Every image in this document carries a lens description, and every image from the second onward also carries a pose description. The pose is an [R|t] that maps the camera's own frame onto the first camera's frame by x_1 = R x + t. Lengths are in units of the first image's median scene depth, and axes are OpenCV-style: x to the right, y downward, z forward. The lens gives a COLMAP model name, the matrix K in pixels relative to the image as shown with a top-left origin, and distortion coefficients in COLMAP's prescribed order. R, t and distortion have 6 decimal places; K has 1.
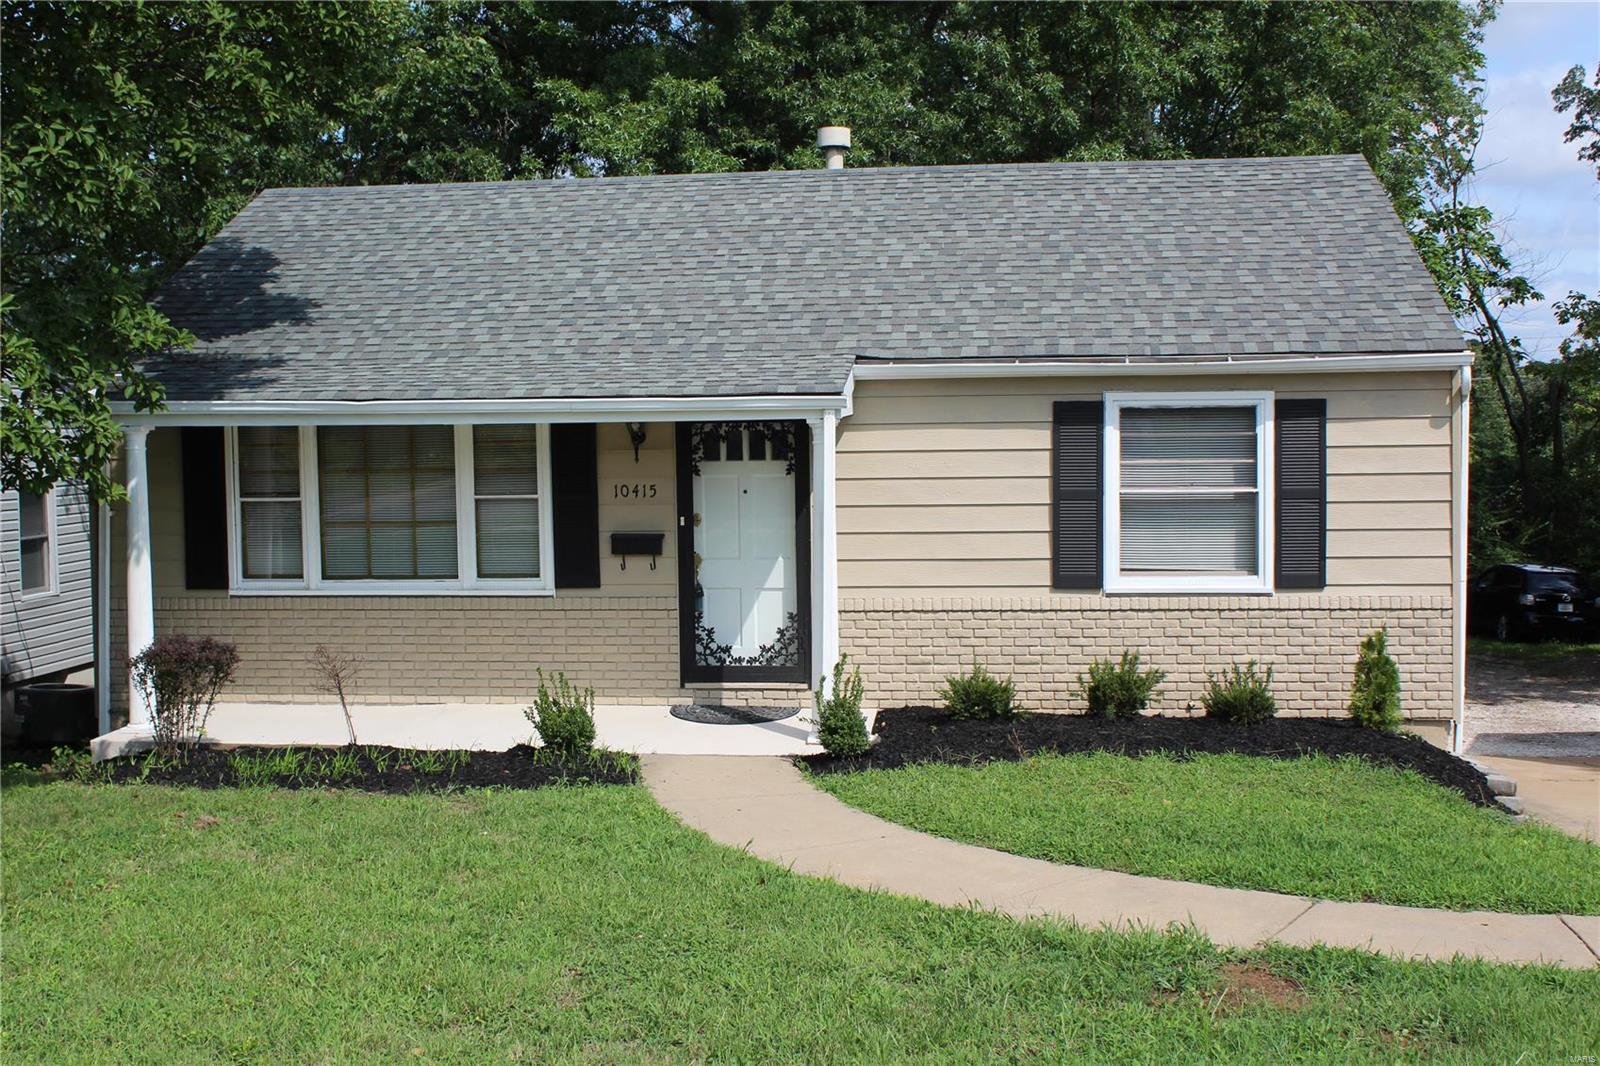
lens RADIAL K [[1812.3, 0, 785.5], [0, 1812.3, 523.7], [0, 0, 1]] dist [-0.076420, 0.000000]
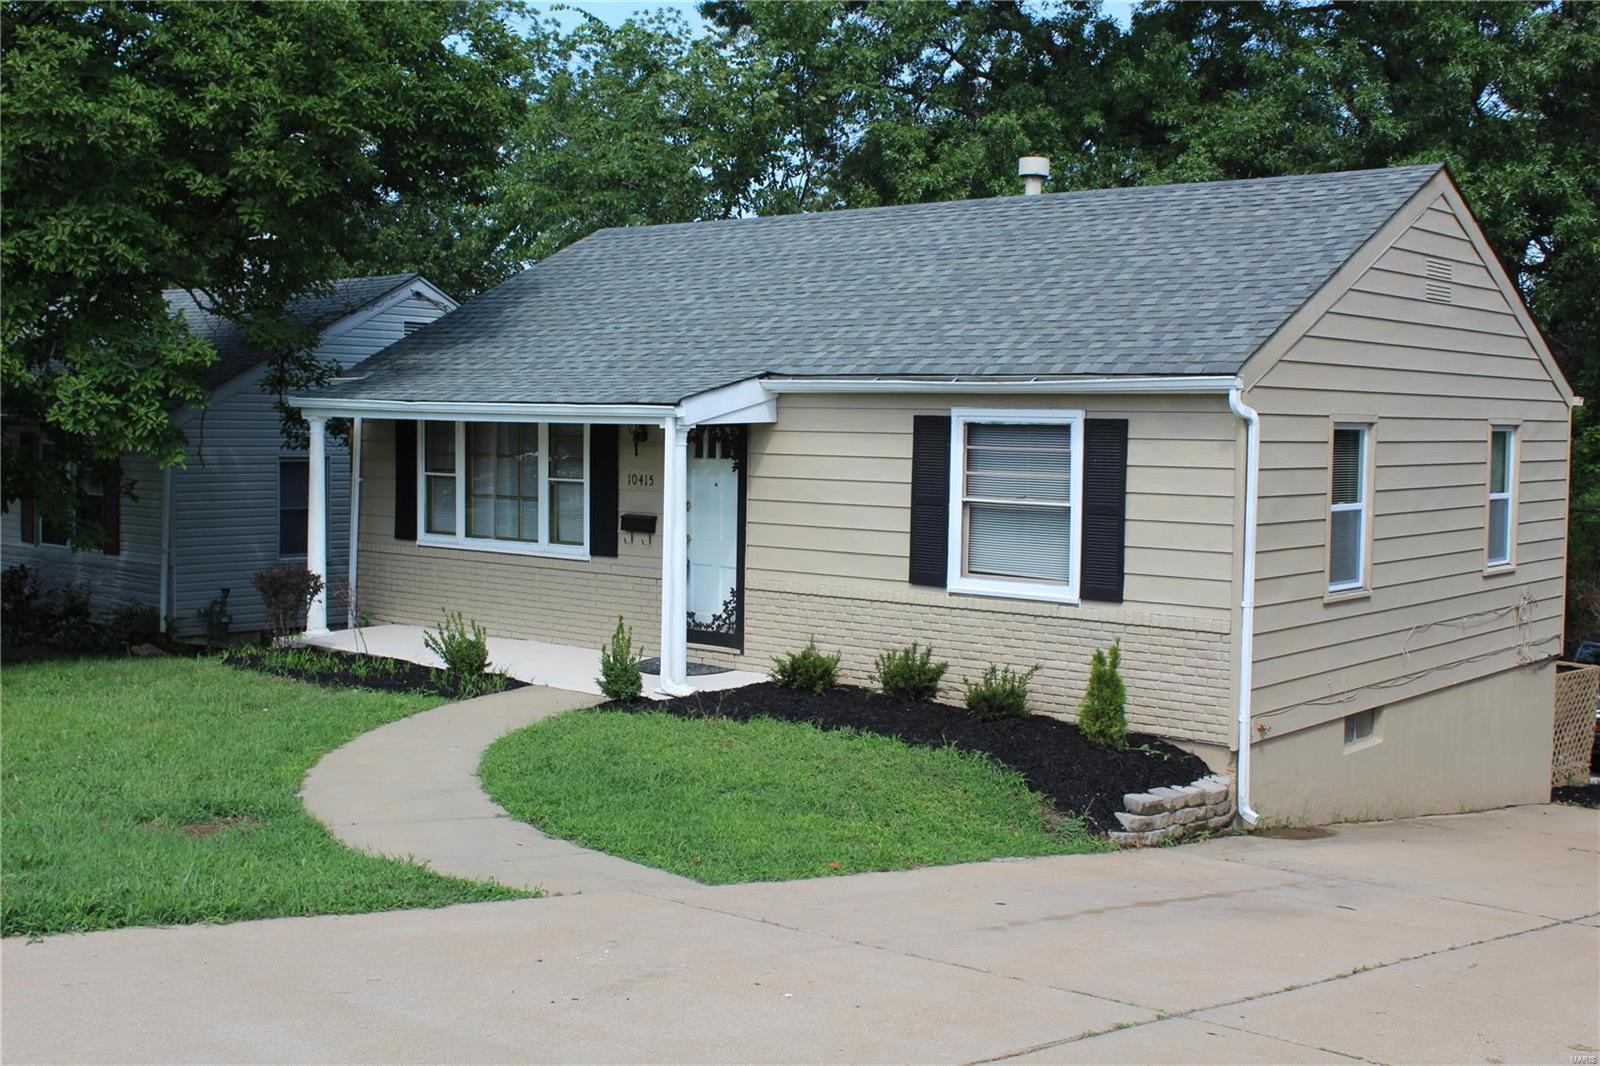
lens RADIAL K [[1812.3, 0, 797.7], [0, 1812.3, 533.7], [0, 0, 1]] dist [-0.076420, 0.000000]
pose [[0.837939, 0.060585, -0.542390, 0.690862], [-0.056805, 0.998103, 0.023730, -0.017365], [0.542799, 0.010926, 0.839792, 0.029638]]
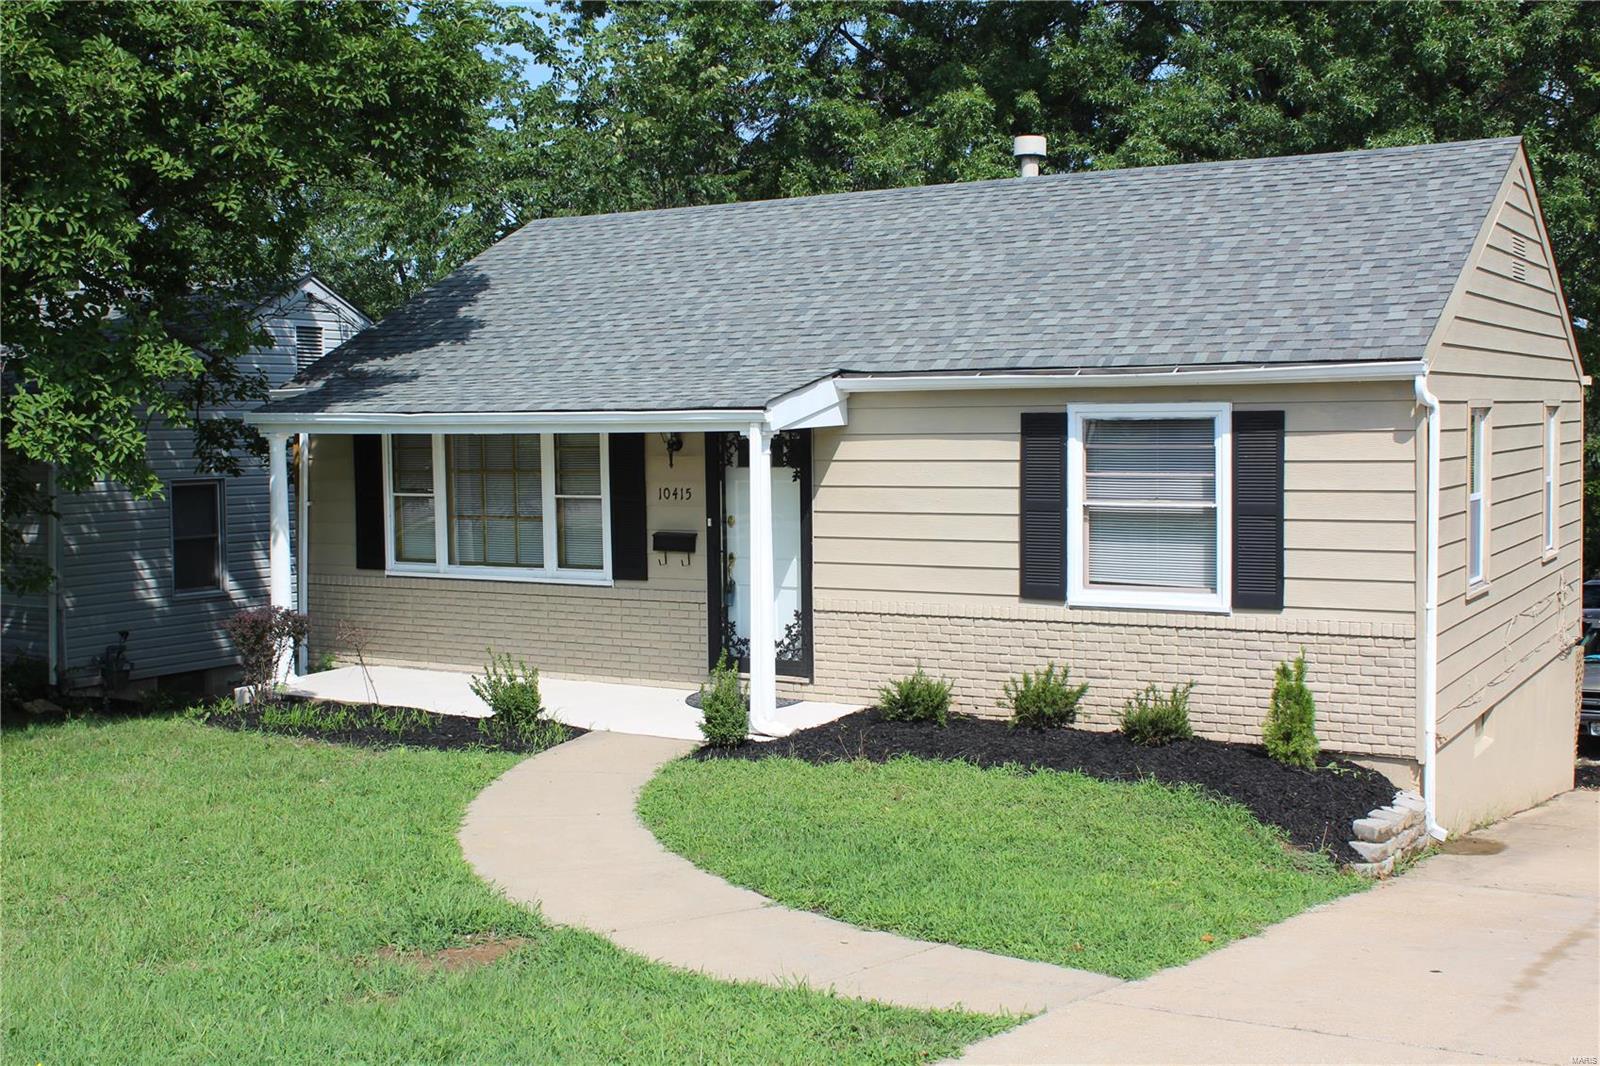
lens RADIAL K [[1812.3, 0, 797.1], [0, 1812.3, 536.8], [0, 0, 1]] dist [-0.076420, 0.000000]
pose [[0.913788, 0.027988, -0.405225, 0.442402], [-0.021923, 0.999567, 0.019602, -0.015563], [0.405599, -0.009028, 0.914007, 0.025852]]
